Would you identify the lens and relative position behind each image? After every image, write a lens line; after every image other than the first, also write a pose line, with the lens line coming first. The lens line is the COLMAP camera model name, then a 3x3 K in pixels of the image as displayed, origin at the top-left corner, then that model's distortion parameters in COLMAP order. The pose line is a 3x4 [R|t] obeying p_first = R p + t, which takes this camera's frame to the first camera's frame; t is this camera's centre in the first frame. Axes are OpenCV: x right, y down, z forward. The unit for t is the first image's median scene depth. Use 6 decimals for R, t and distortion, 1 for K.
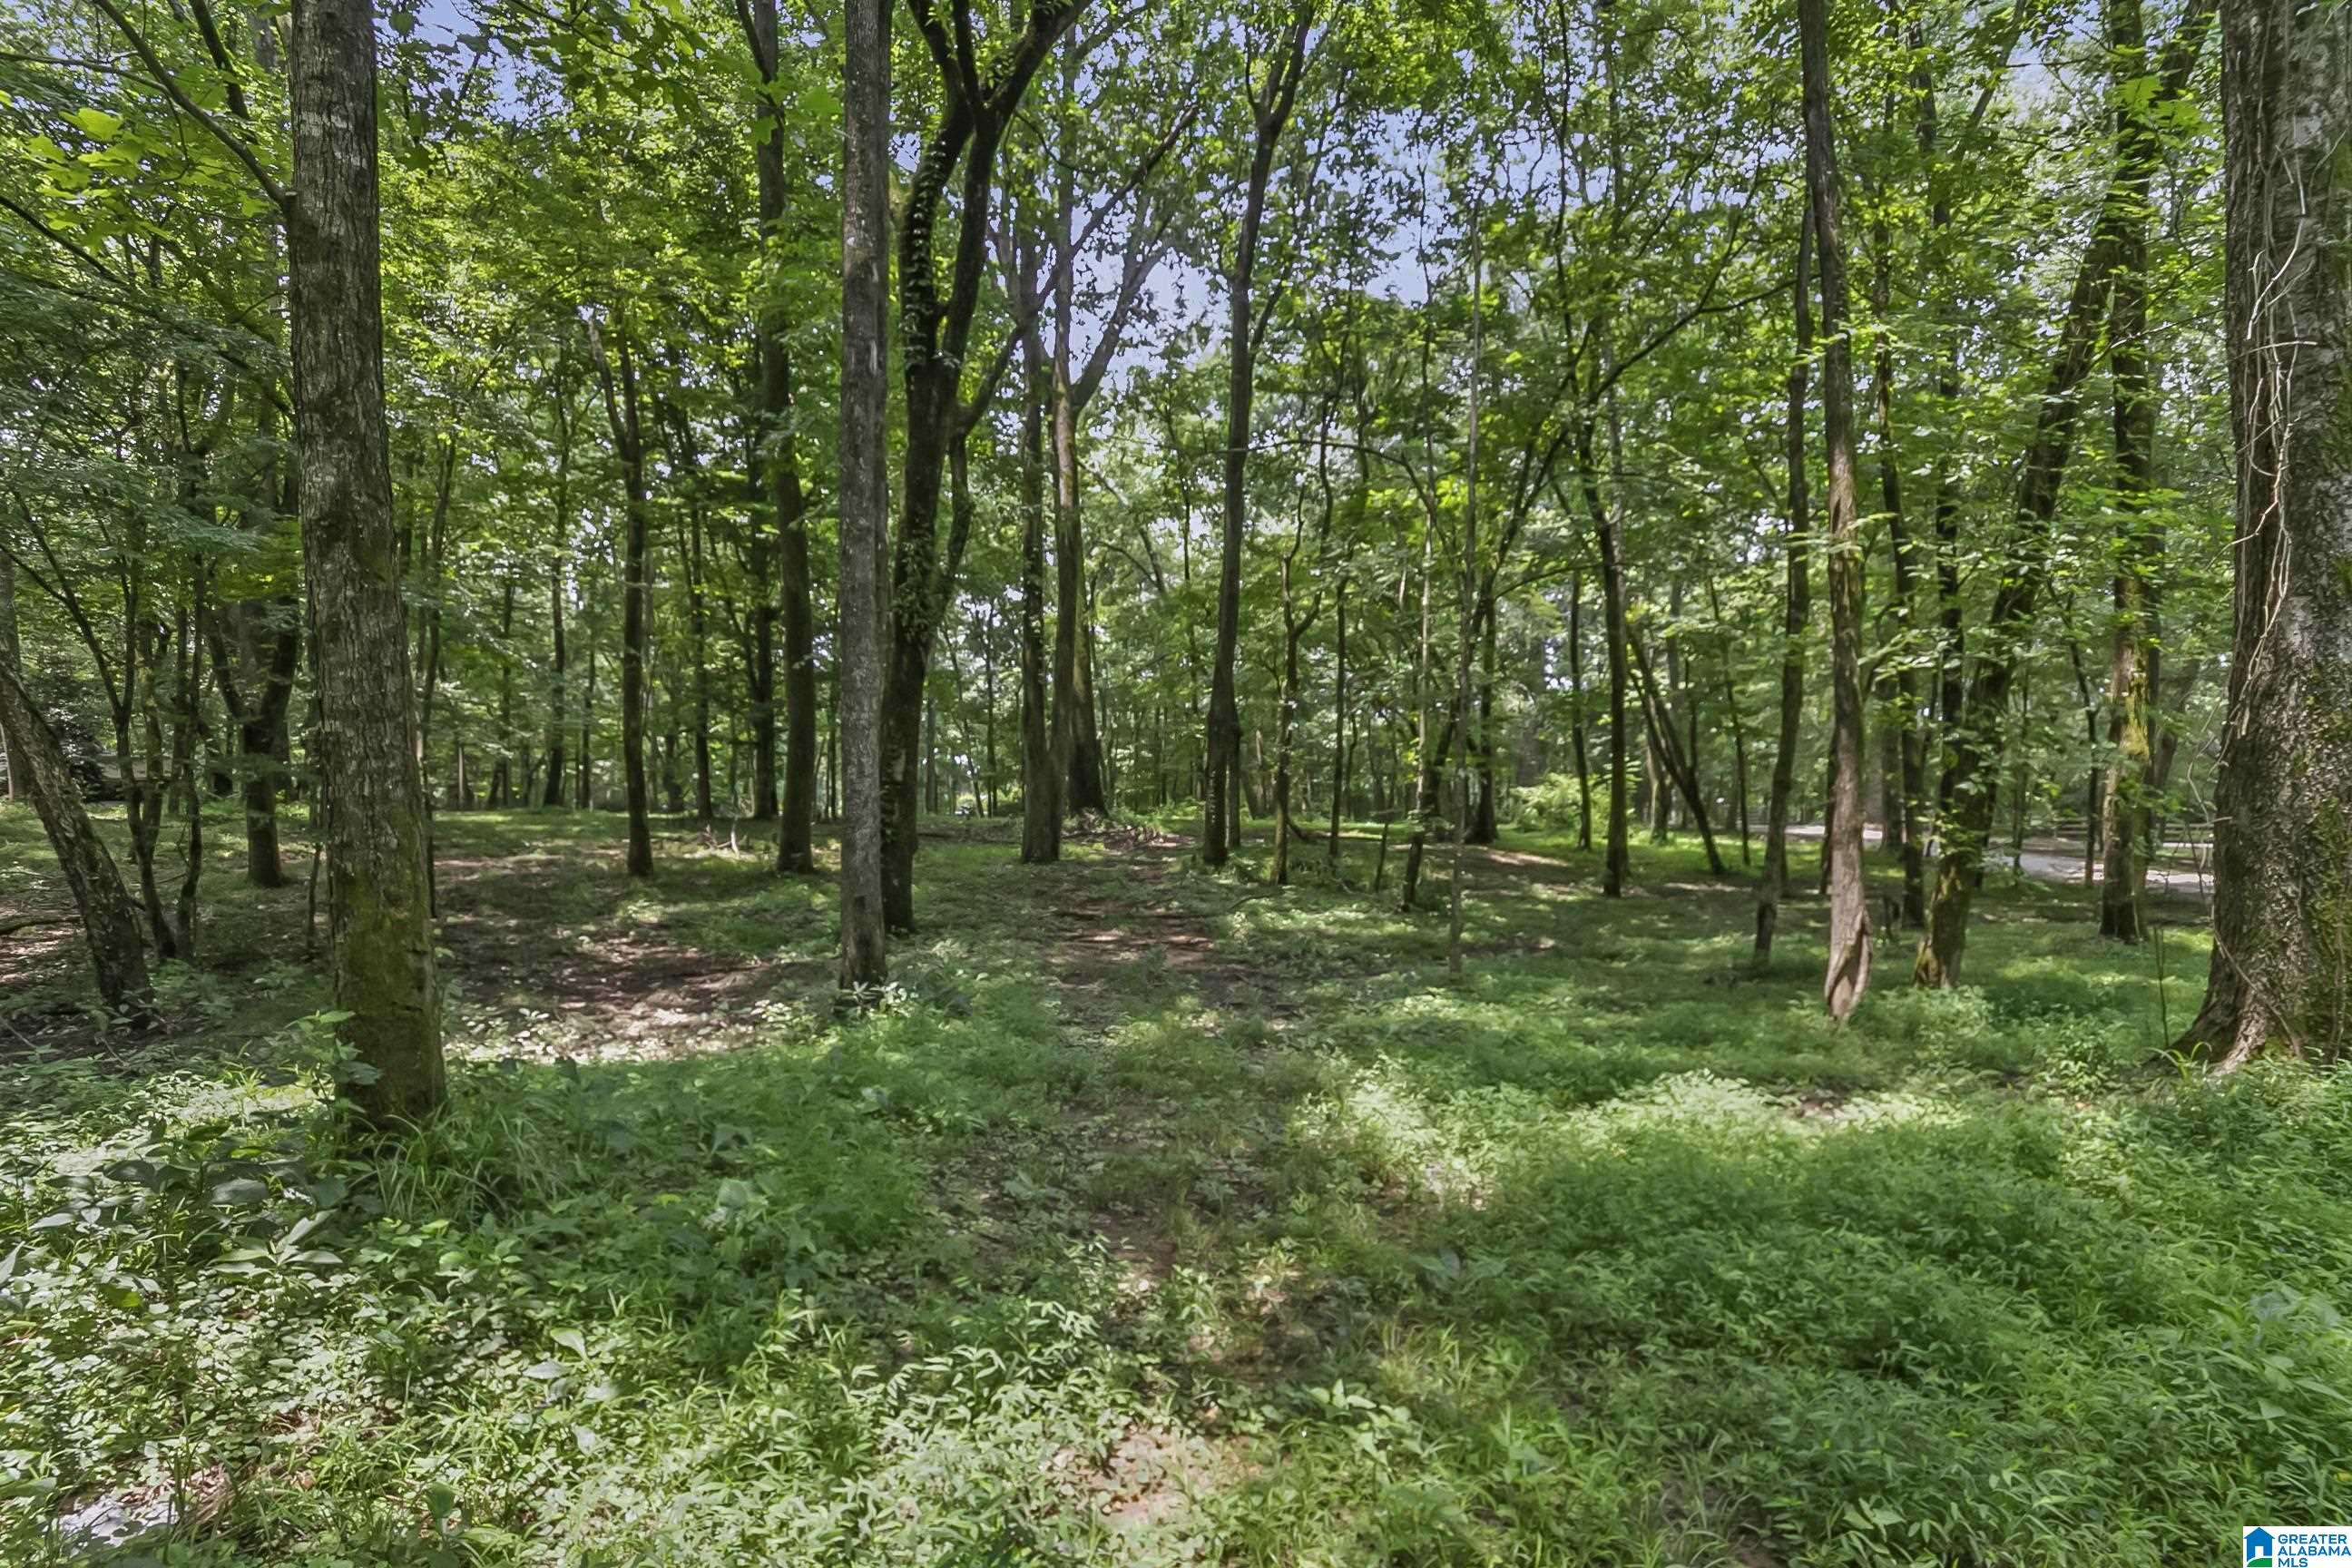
lens RADIAL K [[1269.1, 0, 1176.0], [0, 1269.1, 784.0], [0, 0, 1]] dist [0.000177, -0.000413]
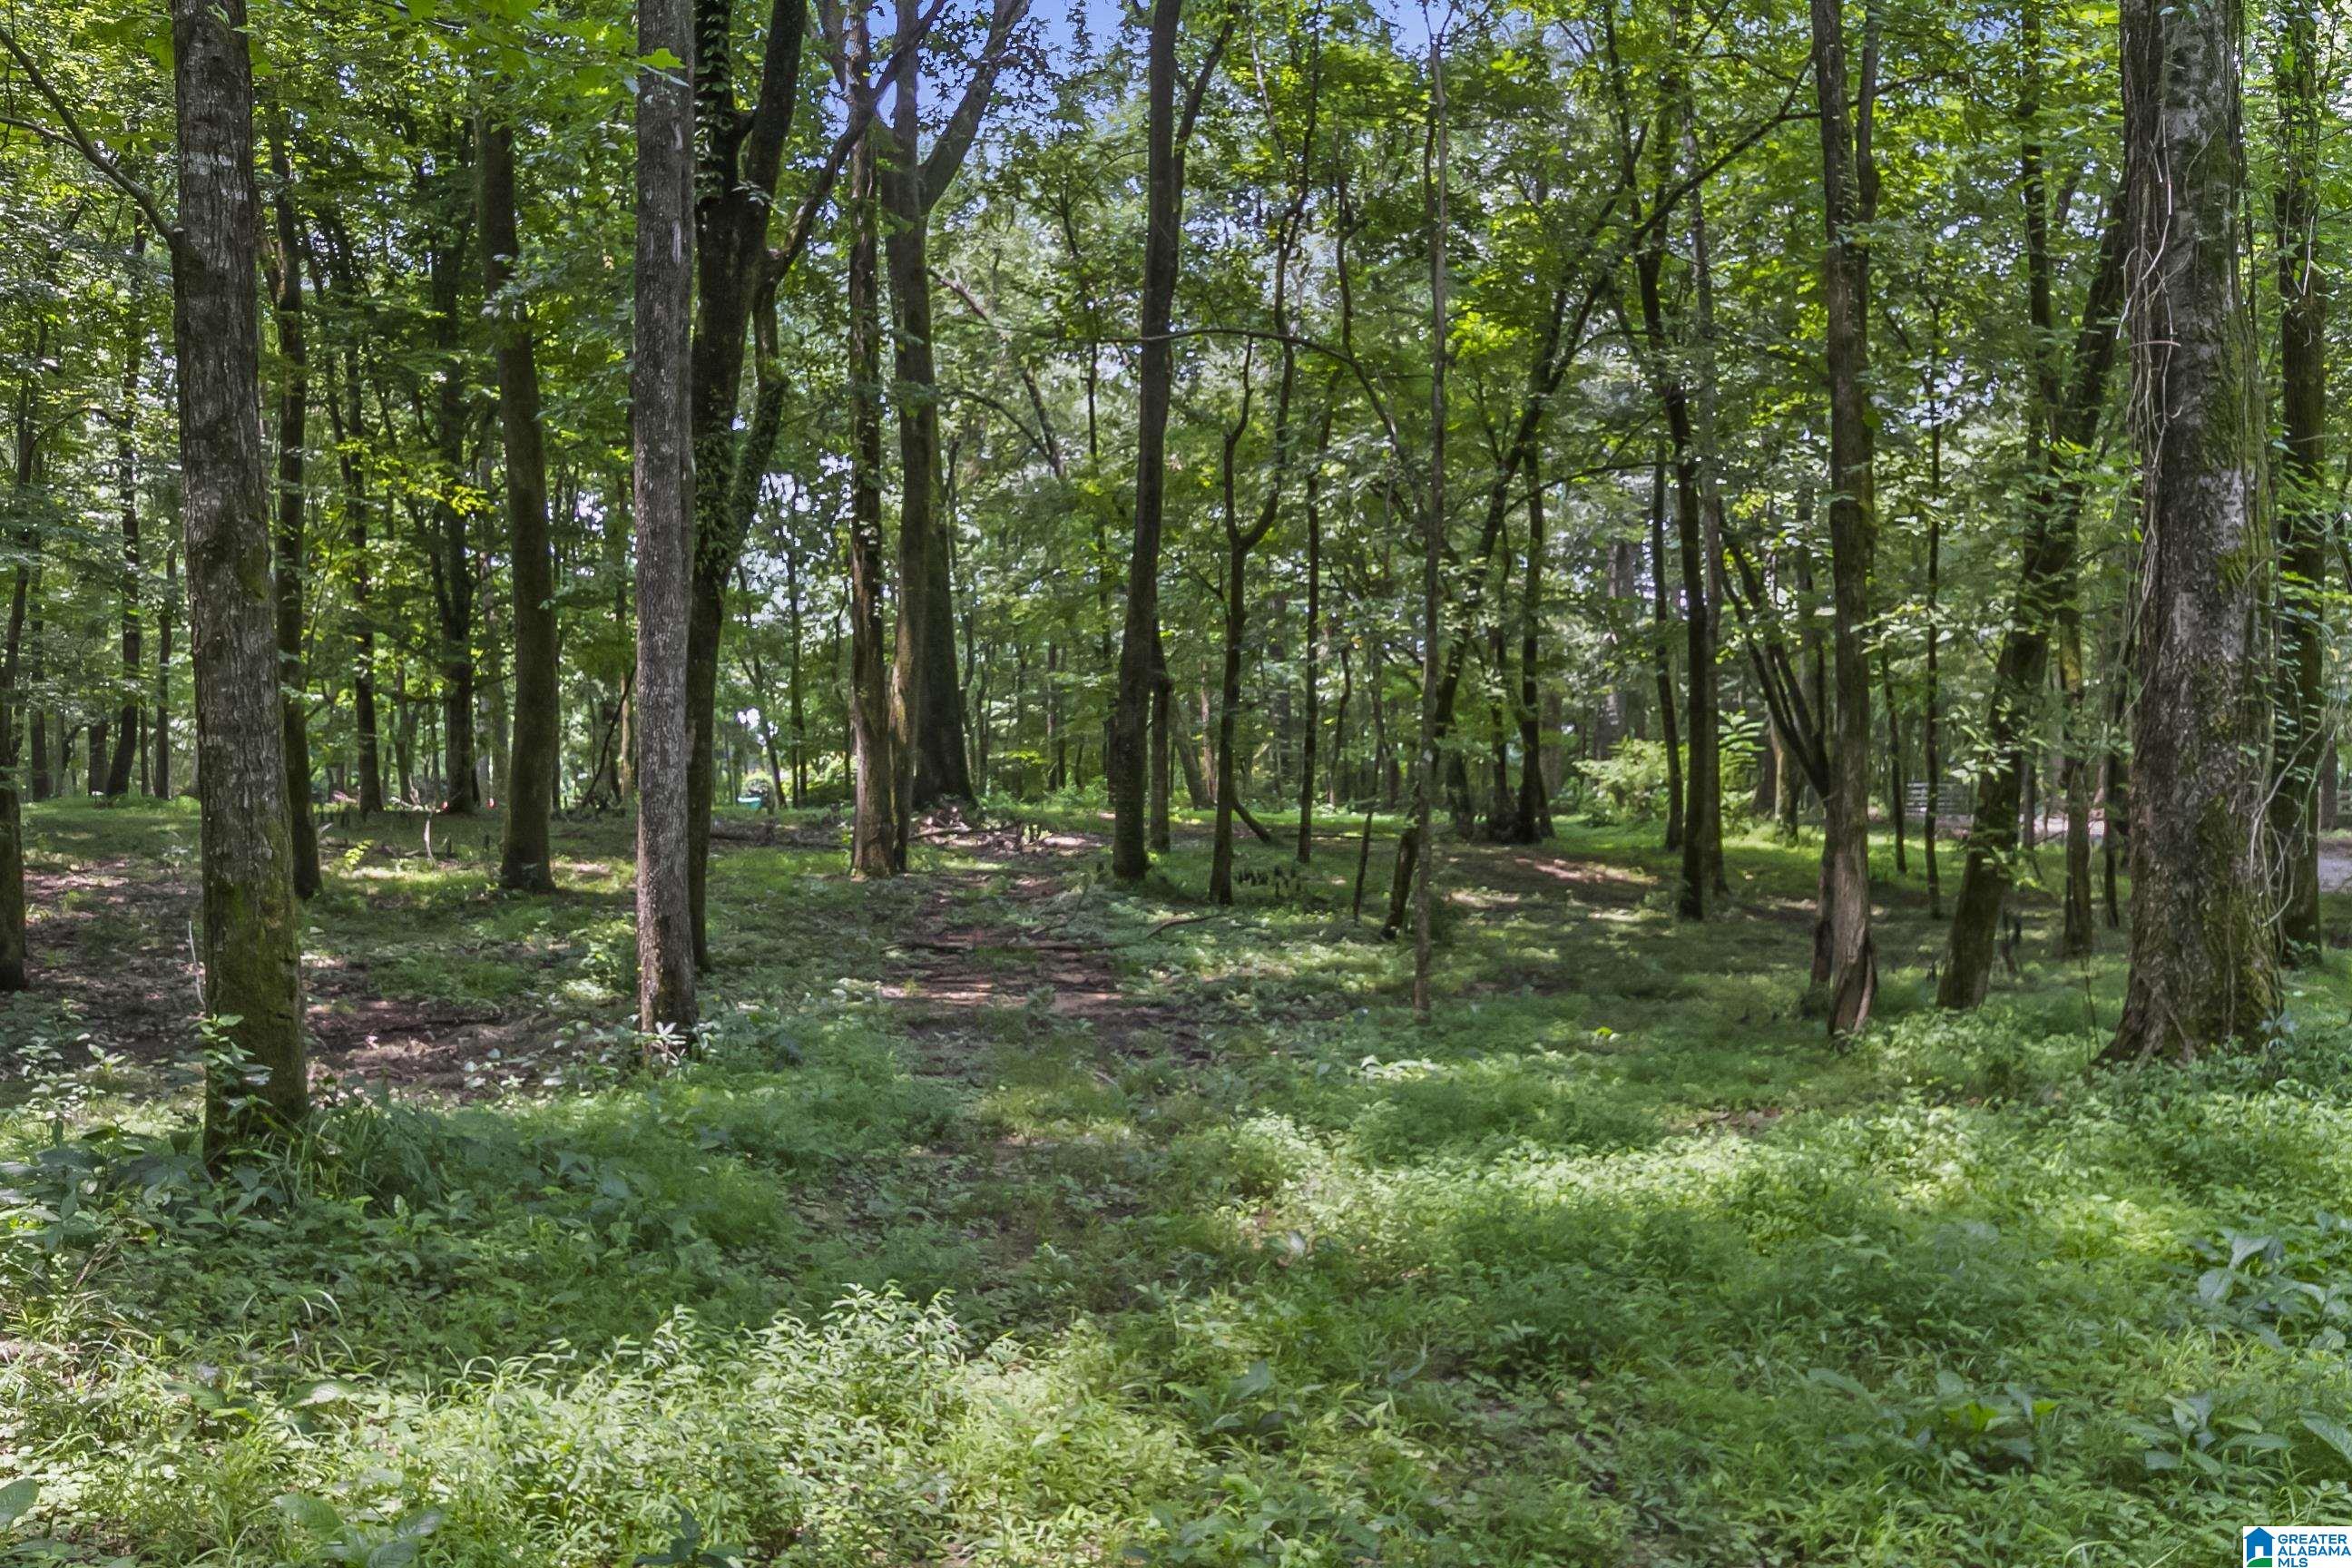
lens RADIAL K [[2099.4, 0, 1176.0], [0, 2099.4, 784.0], [0, 0, 1]] dist [-0.002289, 0.009908]
pose [[0.999186, -0.003893, 0.040159, 0.007455], [0.003171, 0.999833, 0.018014, -0.006217], [-0.040223, -0.017872, 0.999031, -0.118439]]
